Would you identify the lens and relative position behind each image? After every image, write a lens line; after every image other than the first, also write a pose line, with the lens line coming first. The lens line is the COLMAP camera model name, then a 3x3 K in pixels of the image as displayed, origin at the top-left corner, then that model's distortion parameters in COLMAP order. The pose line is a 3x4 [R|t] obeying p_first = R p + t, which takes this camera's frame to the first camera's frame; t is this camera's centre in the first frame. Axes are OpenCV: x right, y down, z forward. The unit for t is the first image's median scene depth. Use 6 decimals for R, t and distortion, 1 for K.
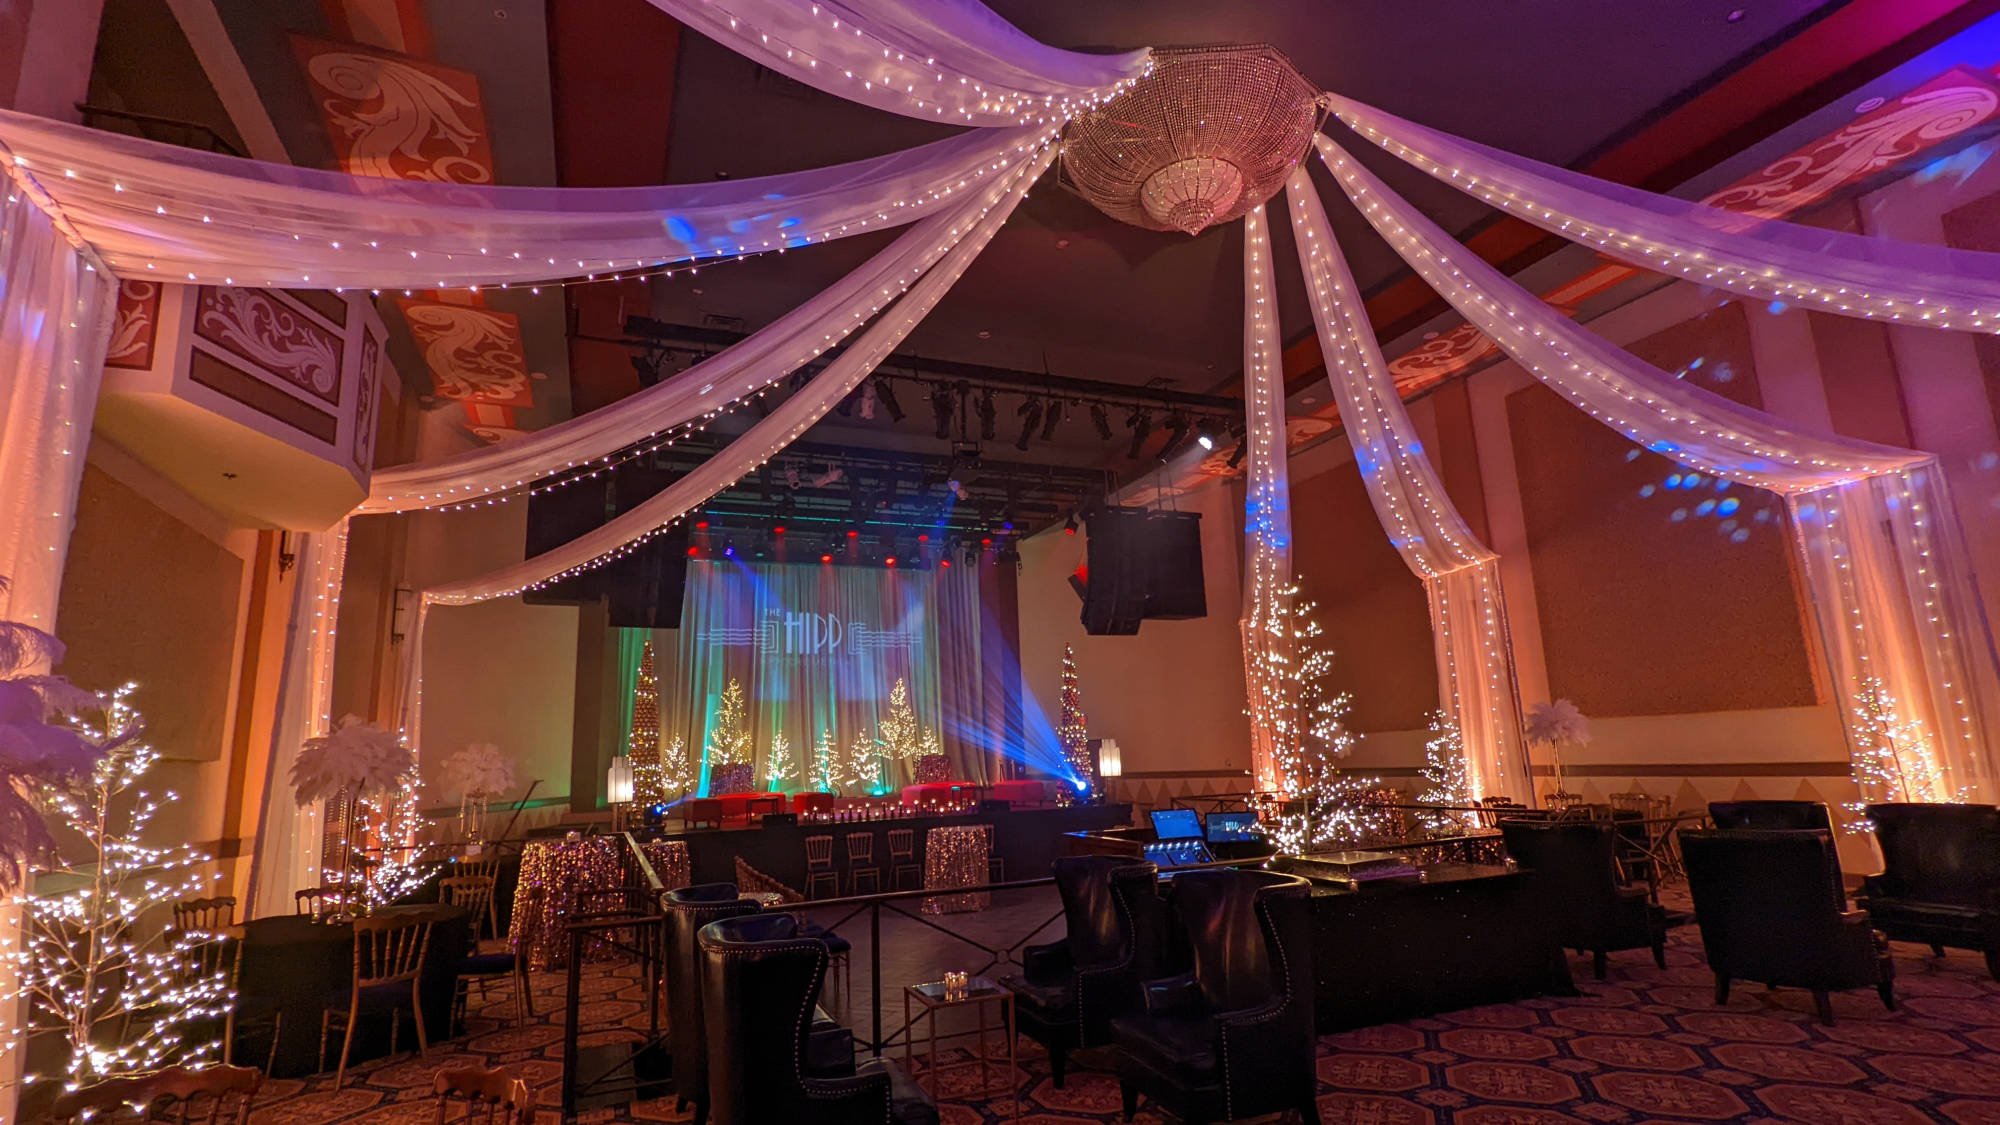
lens RADIAL K [[934.0, 0, 1003.5], [0, 934.0, 572.6], [0, 0, 1]] dist [-0.002267, -0.000391]
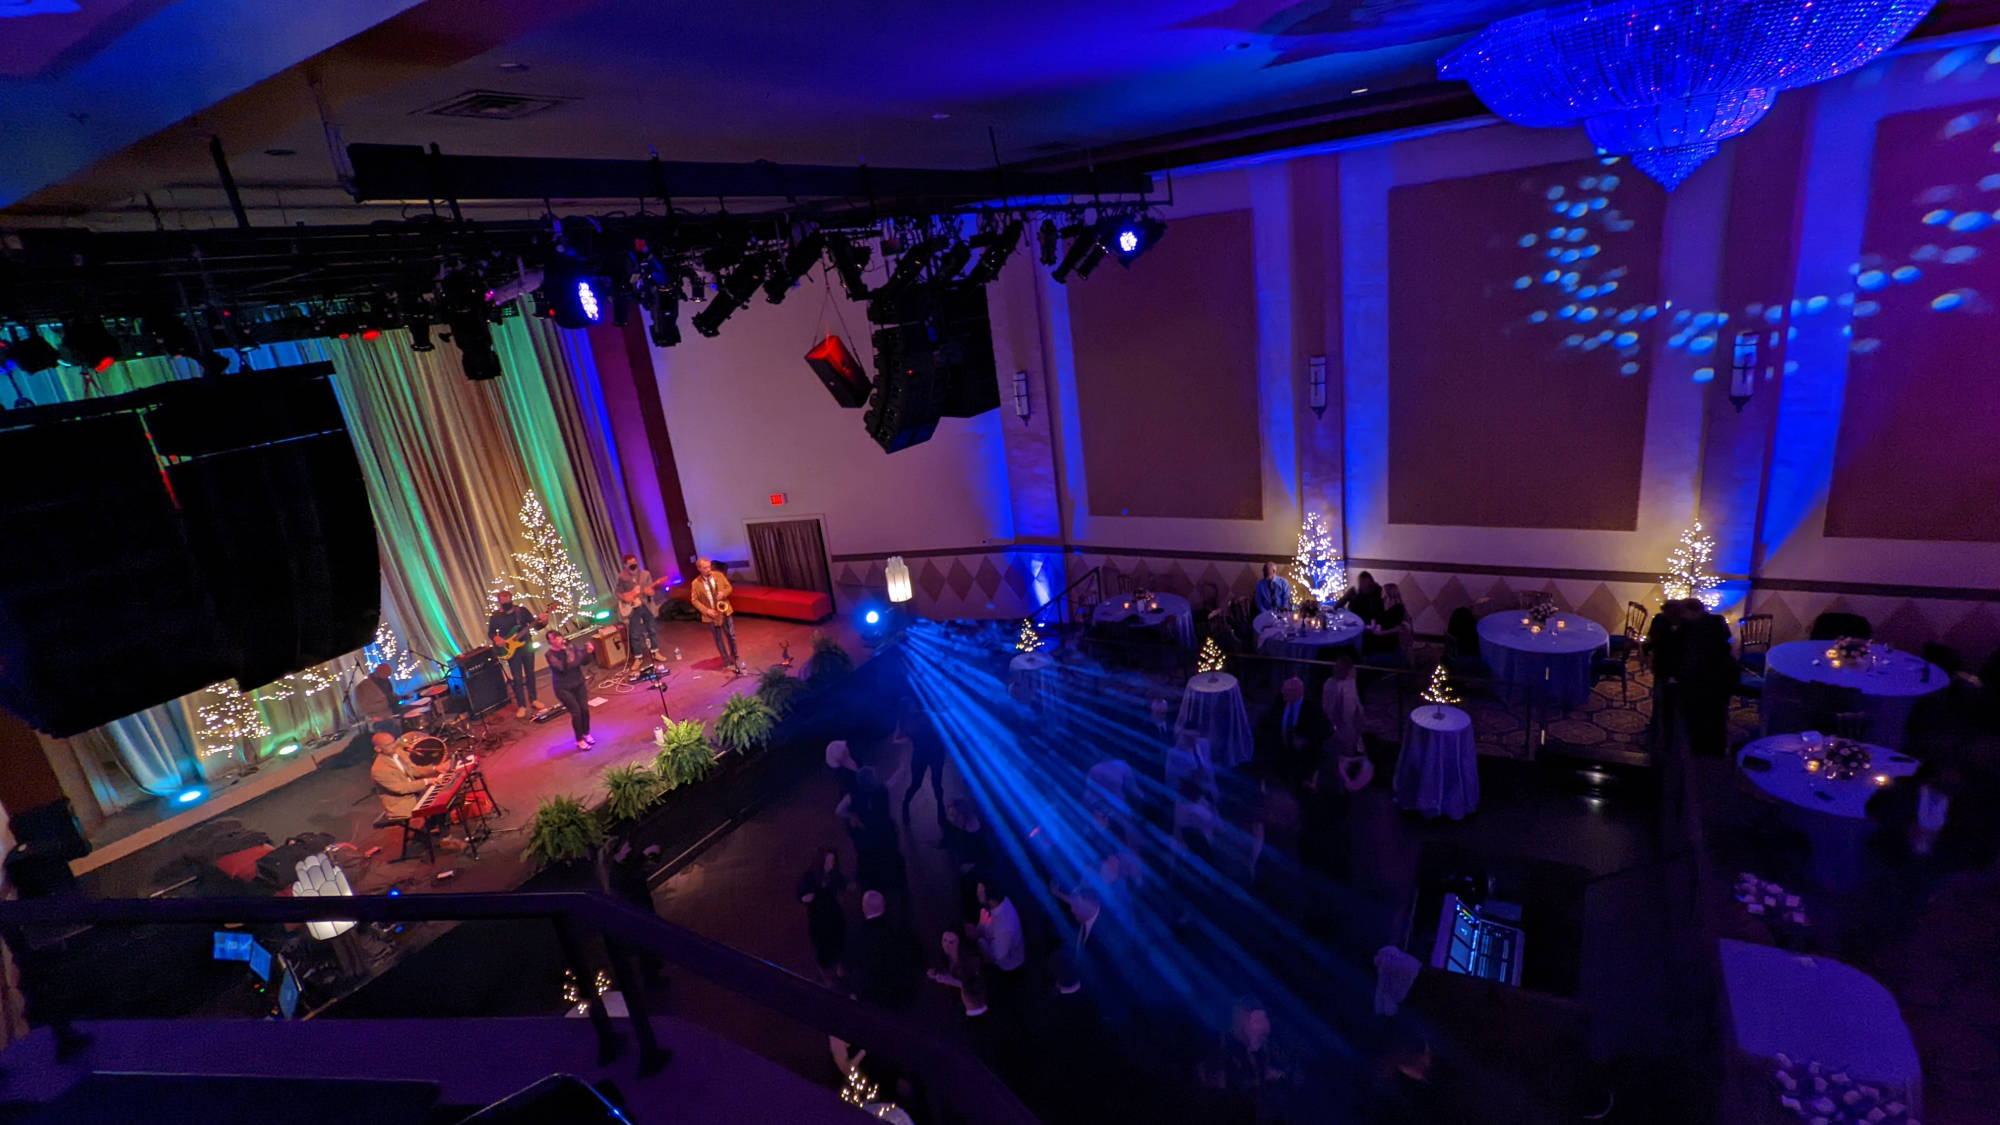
lens RADIAL K [[934.0, 0, 1003.5], [0, 934.0, 572.6], [0, 0, 1]] dist [-0.002267, -0.000391]
pose [[0.805746, -0.236181, 0.543131, -0.323044], [-0.027277, 0.901276, 0.432387, -0.214860], [-0.591632, -0.363209, 0.719757, 0.383290]]
